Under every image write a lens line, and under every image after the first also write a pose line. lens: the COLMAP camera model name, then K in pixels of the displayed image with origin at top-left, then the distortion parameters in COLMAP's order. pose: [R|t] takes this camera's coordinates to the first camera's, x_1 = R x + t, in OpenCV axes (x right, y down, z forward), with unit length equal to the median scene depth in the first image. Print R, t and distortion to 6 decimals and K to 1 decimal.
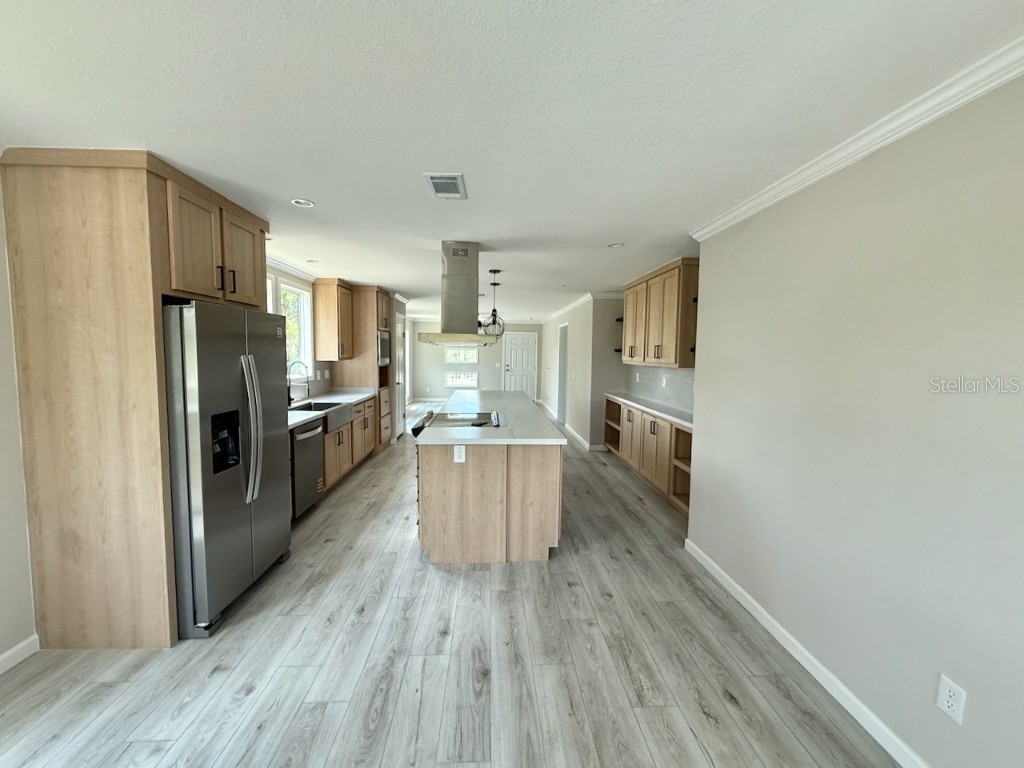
lens RADIAL K [[407.3, 0, 512.0], [0, 407.3, 384.0], [0, 0, 1]] dist [0.001463, 0.000380]
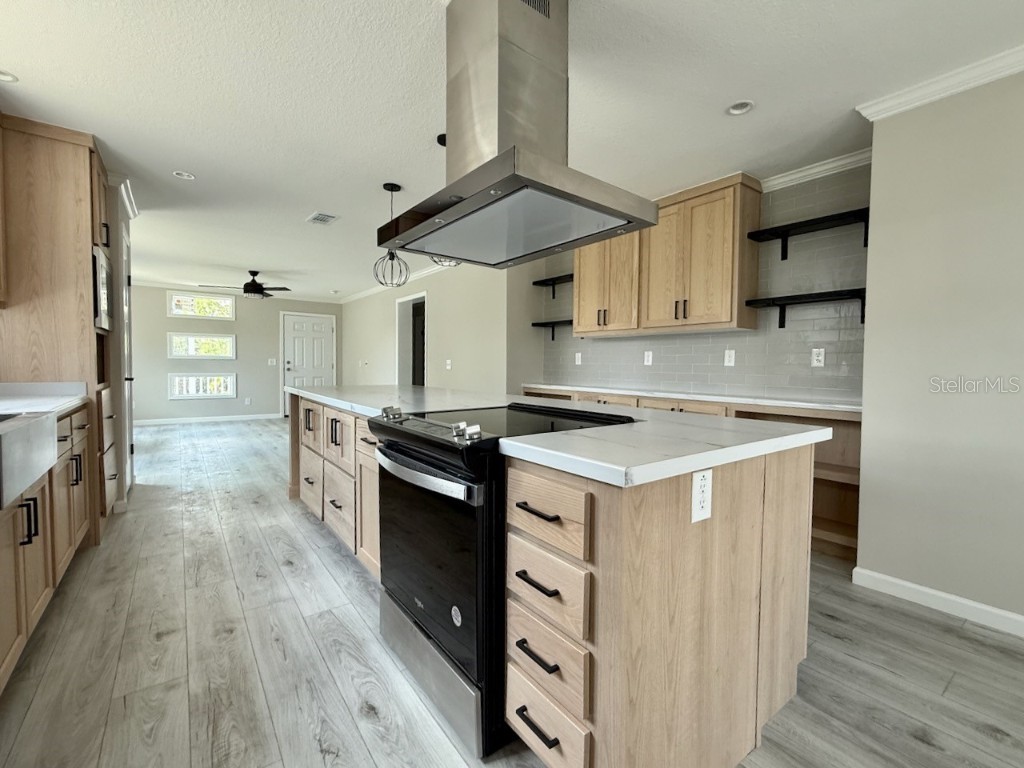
lens RADIAL K [[443.6, 0, 512.0], [0, 443.6, 384.0], [0, 0, 1]] dist [-0.000736, -0.000381]
pose [[0.822831, -0.024208, 0.567770, -0.352424], [0.043213, 0.998865, -0.020038, 0.057816], [-0.566641, 0.041023, 0.822943, 0.577320]]
